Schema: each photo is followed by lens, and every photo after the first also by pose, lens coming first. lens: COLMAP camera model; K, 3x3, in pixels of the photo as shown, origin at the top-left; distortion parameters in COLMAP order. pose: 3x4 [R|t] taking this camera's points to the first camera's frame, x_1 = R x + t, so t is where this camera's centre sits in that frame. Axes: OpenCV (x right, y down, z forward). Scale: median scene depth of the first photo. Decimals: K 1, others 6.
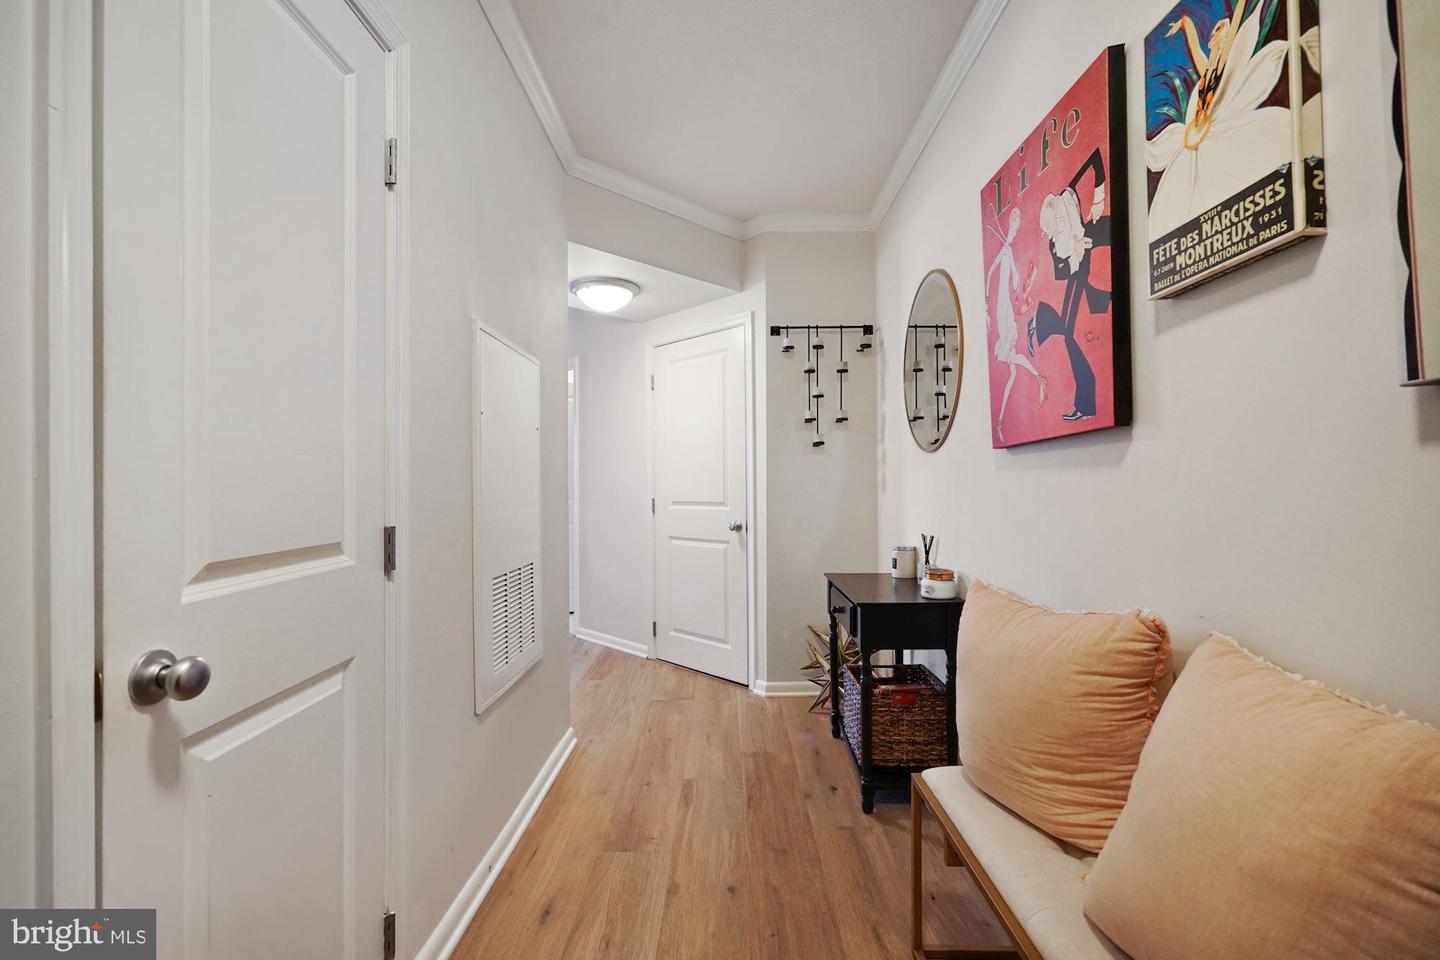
lens RADIAL K [[652.3, 0, 756.2], [0, 652.3, 482.1], [0, 0, 1]] dist [-0.001320, 0.000183]
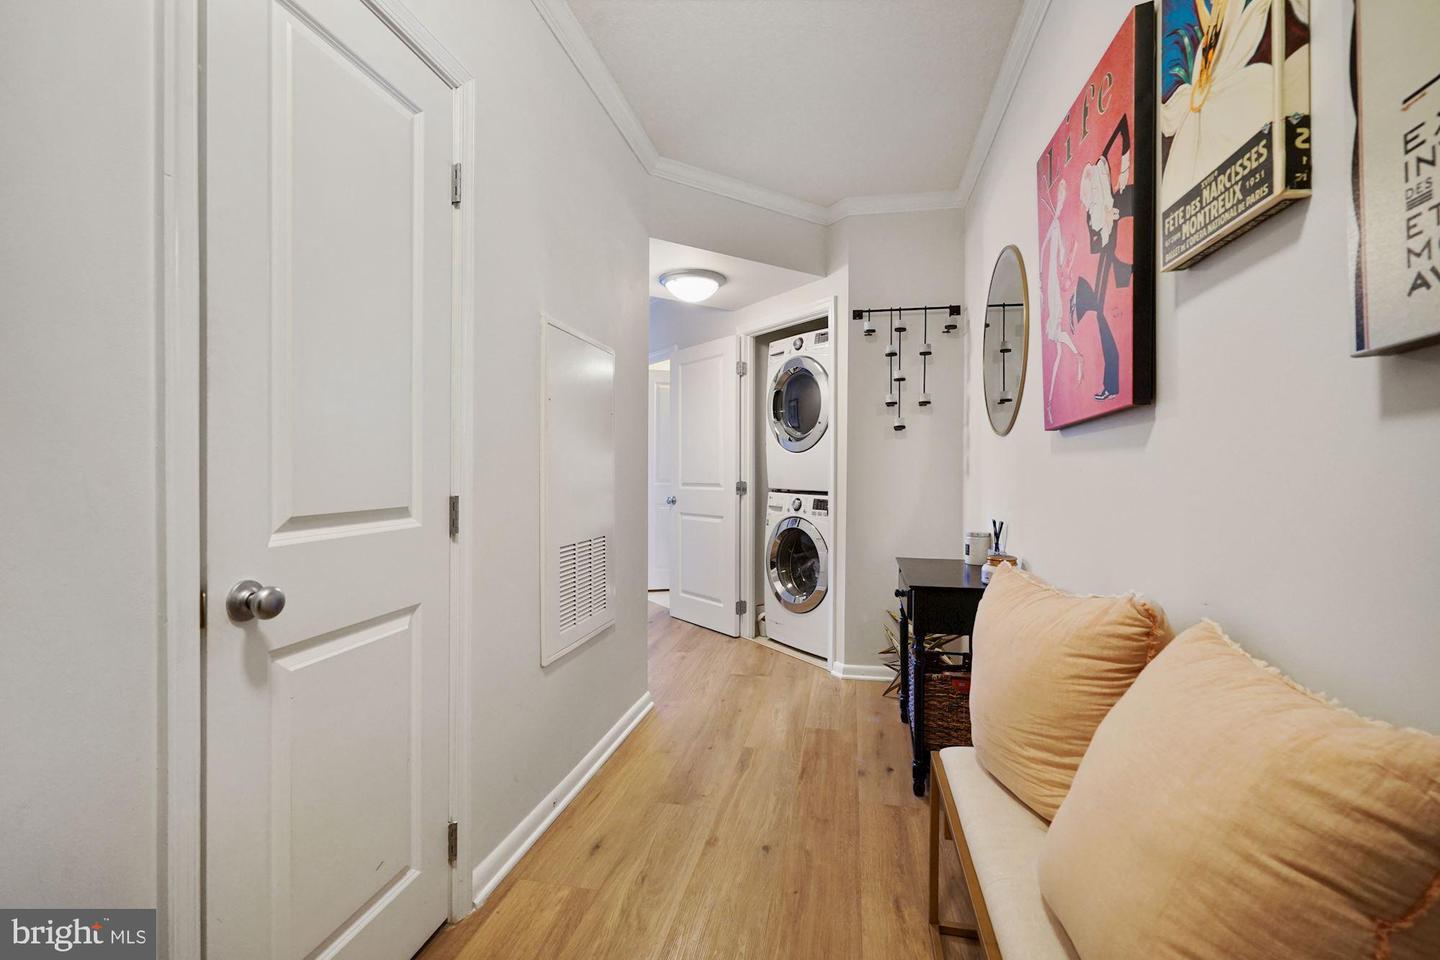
lens RADIAL K [[657.9, 0, 753.9], [0, 657.9, 477.5], [0, 0, 1]] dist [-0.001147, 0.000608]
pose [[0.981513, 0.012153, -0.191007, 0.194711], [-0.009633, 0.999854, 0.014114, 0.013023], [0.191151, -0.012013, 0.981487, -0.060342]]
